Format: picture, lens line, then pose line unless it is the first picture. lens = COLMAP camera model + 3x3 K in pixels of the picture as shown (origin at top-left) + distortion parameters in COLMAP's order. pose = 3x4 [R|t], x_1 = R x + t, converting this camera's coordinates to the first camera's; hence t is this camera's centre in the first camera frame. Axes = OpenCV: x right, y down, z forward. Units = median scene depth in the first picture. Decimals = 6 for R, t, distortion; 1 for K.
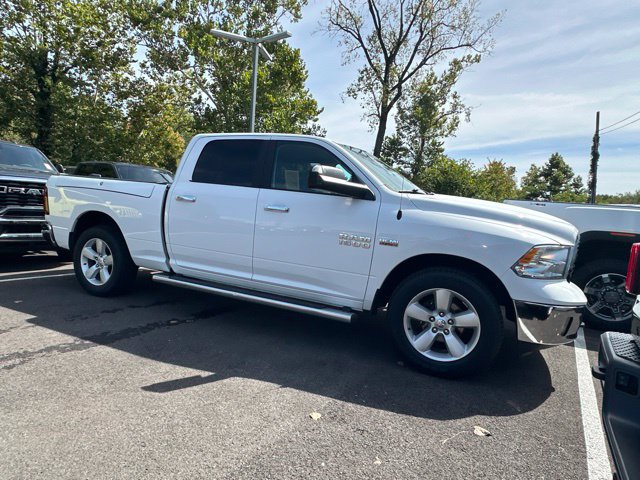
lens RADIAL K [[375.7, 0, 320.0], [0, 375.7, 240.0], [0, 0, 1]] dist [-0.003324, 0.001713]
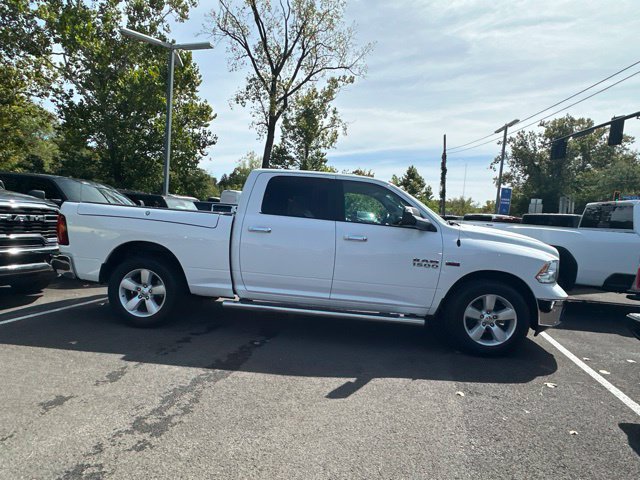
lens RADIAL K [[375.7, 0, 320.0], [0, 375.7, 240.0], [0, 0, 1]] dist [-0.003324, 0.001713]
pose [[0.941029, -0.030998, 0.336904, -0.064440], [0.034184, 0.999409, -0.003529, -0.007978], [-0.336596, 0.014838, 0.941532, -0.010313]]
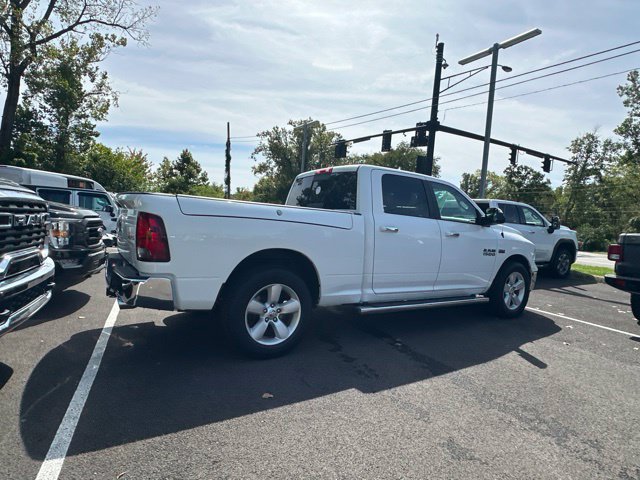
lens RADIAL K [[375.7, 0, 320.0], [0, 375.7, 240.0], [0, 0, 1]] dist [-0.003324, 0.001713]
pose [[0.549727, -0.084298, 0.831080, -0.155266], [0.054123, 0.996399, 0.065266, -0.018342], [-0.833589, 0.009102, 0.552310, 0.065917]]
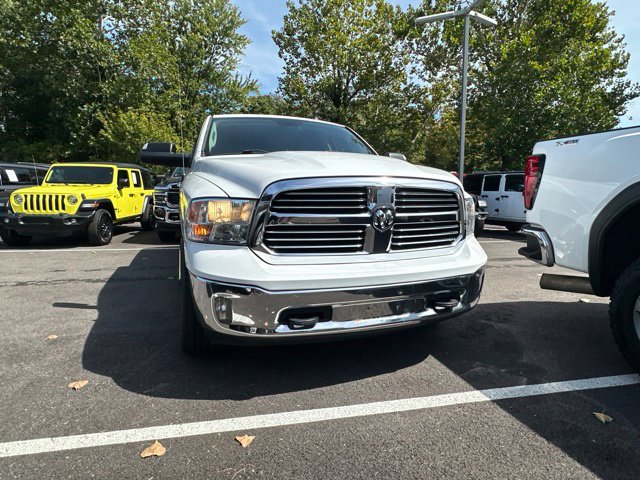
lens RADIAL K [[375.7, 0, 320.0], [0, 375.7, 240.0], [0, 0, 1]] dist [-0.003324, 0.001713]
pose [[0.693488, 0.019172, -0.720213, 0.104512], [-0.015798, 0.999810, 0.011403, 0.007176], [0.720295, 0.003470, 0.693659, 0.051721]]
